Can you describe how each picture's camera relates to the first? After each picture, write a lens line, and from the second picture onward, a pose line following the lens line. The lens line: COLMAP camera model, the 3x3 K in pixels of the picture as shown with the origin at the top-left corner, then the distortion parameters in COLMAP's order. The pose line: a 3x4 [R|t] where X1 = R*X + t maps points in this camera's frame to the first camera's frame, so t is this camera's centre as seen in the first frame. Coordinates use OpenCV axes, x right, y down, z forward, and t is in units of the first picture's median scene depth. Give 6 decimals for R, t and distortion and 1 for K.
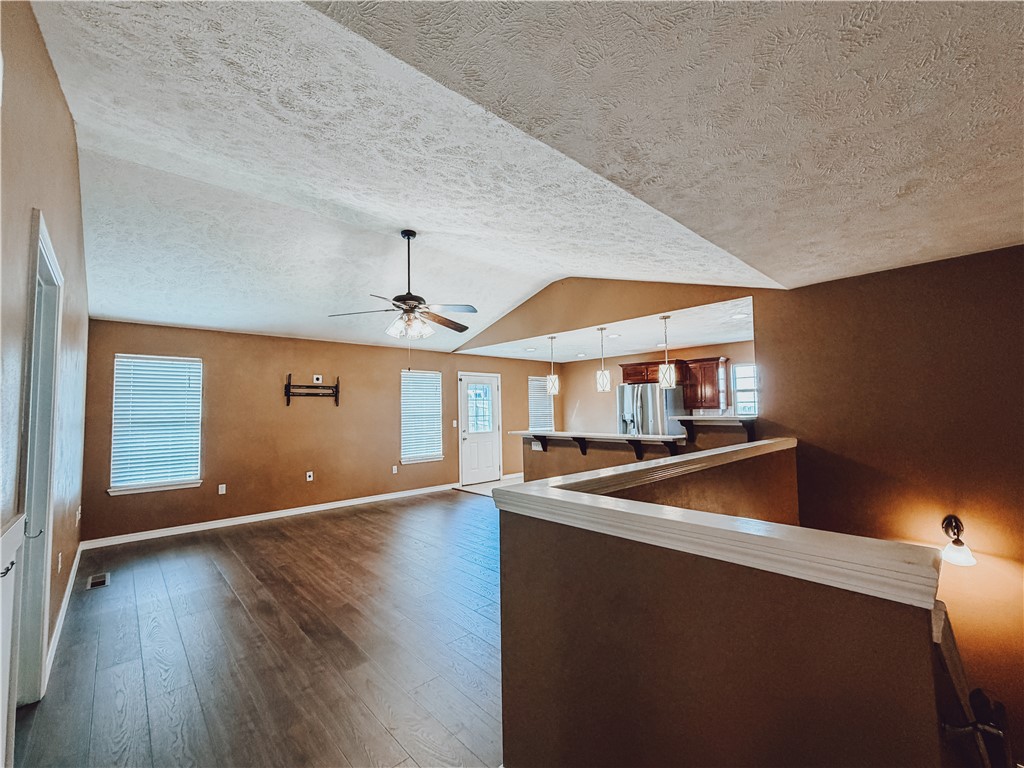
lens RADIAL K [[427.3, 0, 512.0], [0, 427.3, 384.0], [0, 0, 1]] dist [-0.002831, -0.000258]
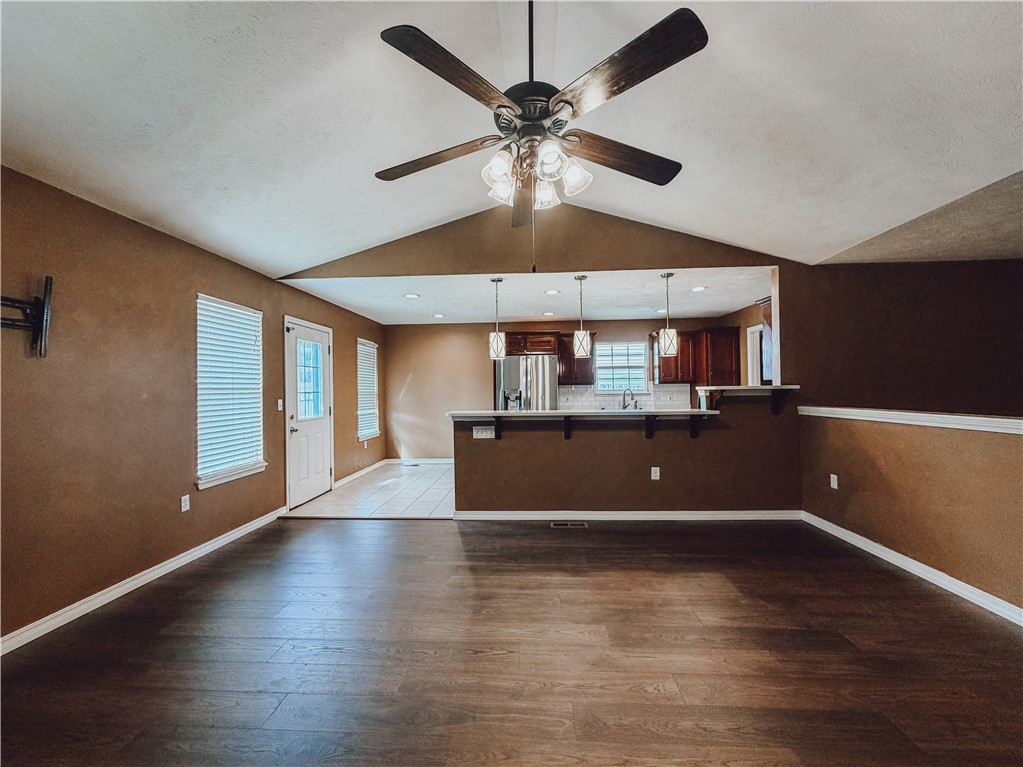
lens RADIAL K [[419.3, 0, 511.5], [0, 419.3, 383.5], [0, 0, 1]] dist [-0.000837, 0.000117]
pose [[0.725362, 0.017747, 0.688139, -0.318518], [-0.041496, 0.998977, 0.017977, 0.044218], [-0.687116, -0.041595, 0.725356, 0.407686]]
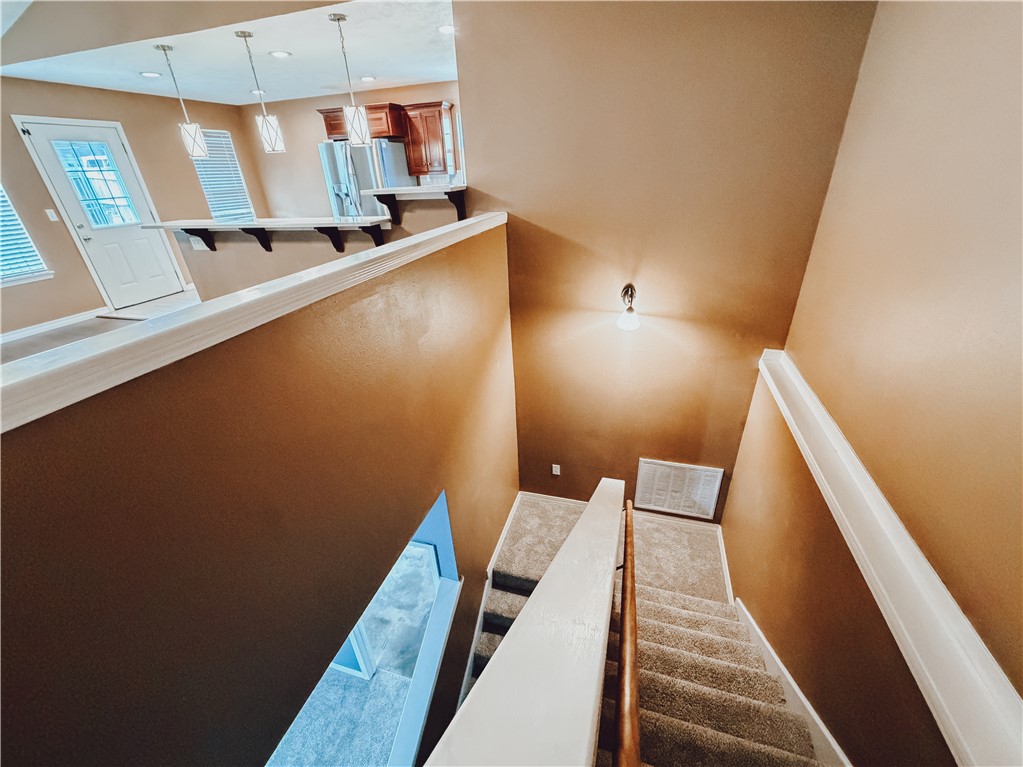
lens RADIAL K [[419.3, 0, 511.5], [0, 419.3, 383.5], [0, 0, 1]] dist [-0.000837, 0.000117]
pose [[0.862293, -0.253364, 0.438472, 0.118468], [0.001605, 0.867207, 0.497946, 0.003988], [-0.506408, -0.428671, 0.748193, 0.119282]]
